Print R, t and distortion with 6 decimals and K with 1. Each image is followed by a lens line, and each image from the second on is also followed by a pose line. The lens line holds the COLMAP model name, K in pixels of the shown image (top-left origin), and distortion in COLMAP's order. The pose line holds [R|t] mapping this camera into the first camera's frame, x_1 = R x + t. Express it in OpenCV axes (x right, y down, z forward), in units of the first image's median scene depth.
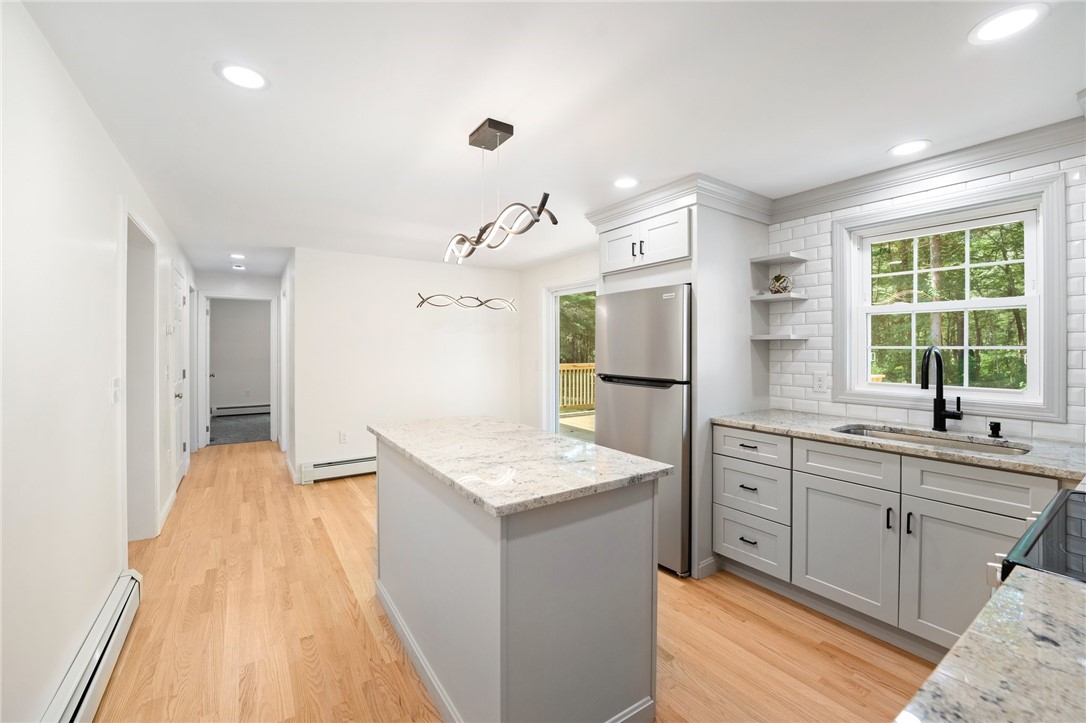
lens RADIAL K [[448.8, 0, 544.2], [0, 448.8, 349.6], [0, 0, 1]] dist [-0.024034, 0.000036]
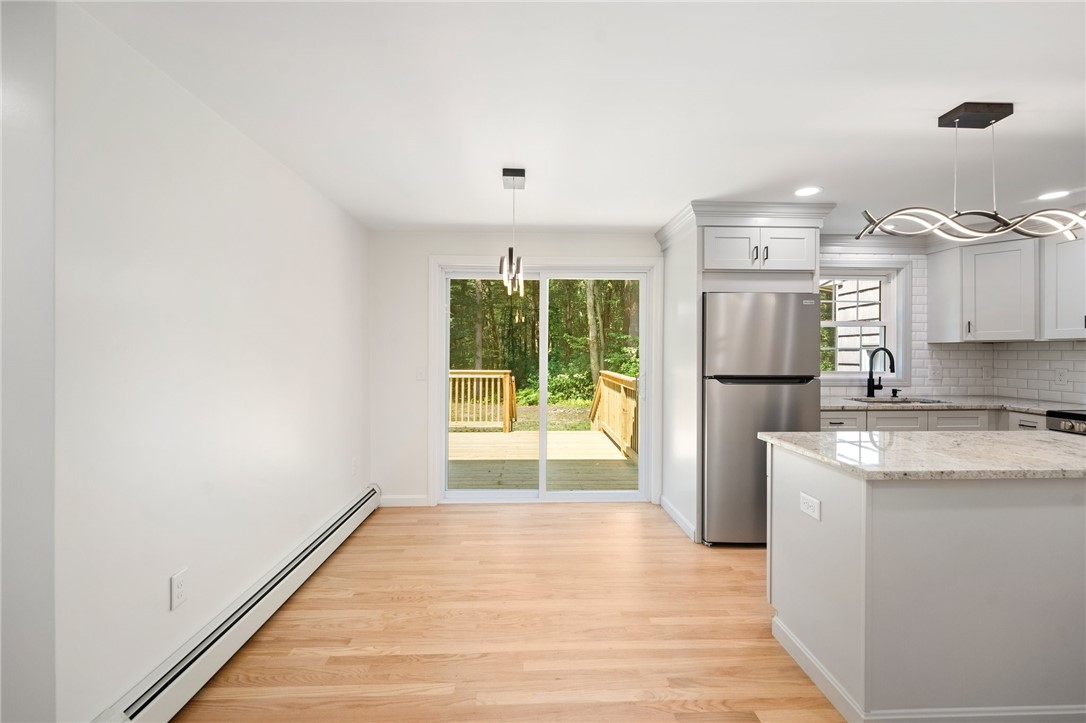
lens RADIAL K [[456.3, 0, 543.4], [0, 456.3, 352.5], [0, 0, 1]] dist [-0.002394, -0.000162]
pose [[0.529943, -0.002334, 0.848030, -1.045180], [0.003263, 0.999994, 0.000713, 0.004678], [-0.848027, 0.002389, 0.529948, 0.933328]]
